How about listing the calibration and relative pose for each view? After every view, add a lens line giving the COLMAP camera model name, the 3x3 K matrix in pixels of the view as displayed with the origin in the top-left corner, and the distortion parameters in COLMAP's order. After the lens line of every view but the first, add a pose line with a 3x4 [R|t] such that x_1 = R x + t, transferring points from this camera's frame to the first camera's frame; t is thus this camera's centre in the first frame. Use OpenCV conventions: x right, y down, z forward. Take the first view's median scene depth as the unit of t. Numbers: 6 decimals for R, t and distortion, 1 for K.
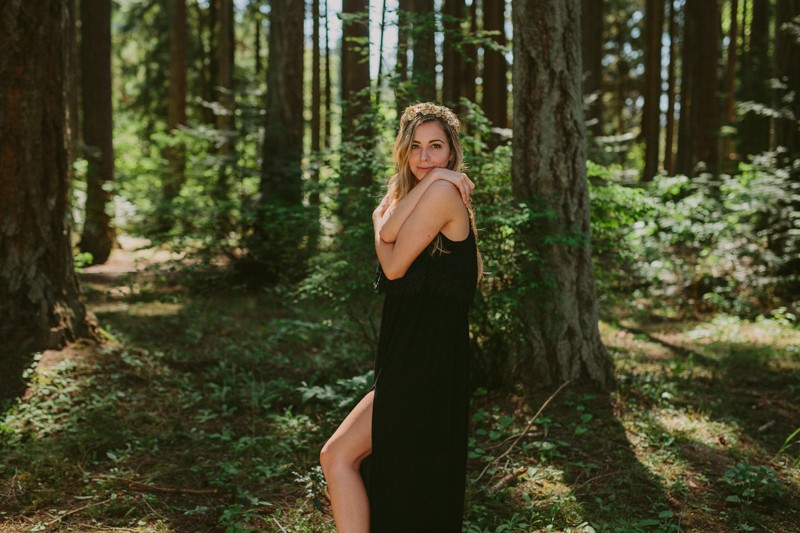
lens RADIAL K [[1405.0, 0, 403.3], [0, 1405.0, 321.7], [0, 0, 1]] dist [-0.002073, 0.083742]
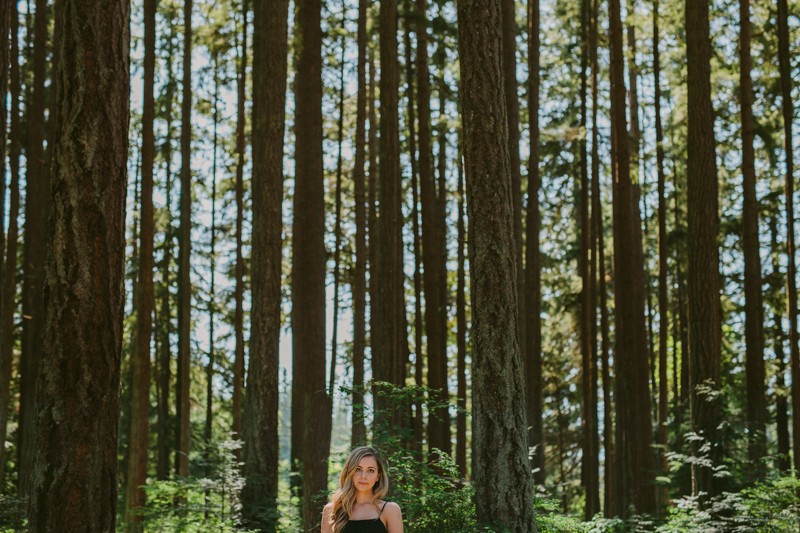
lens RADIAL K [[1405.0, 0, 403.3], [0, 1405.0, 321.7], [0, 0, 1]] dist [-0.002073, 0.083742]
pose [[0.999175, -0.002733, 0.040510, -0.043977], [0.012664, 0.968940, -0.246972, 0.051662], [-0.038577, 0.247281, 0.968176, -0.312122]]
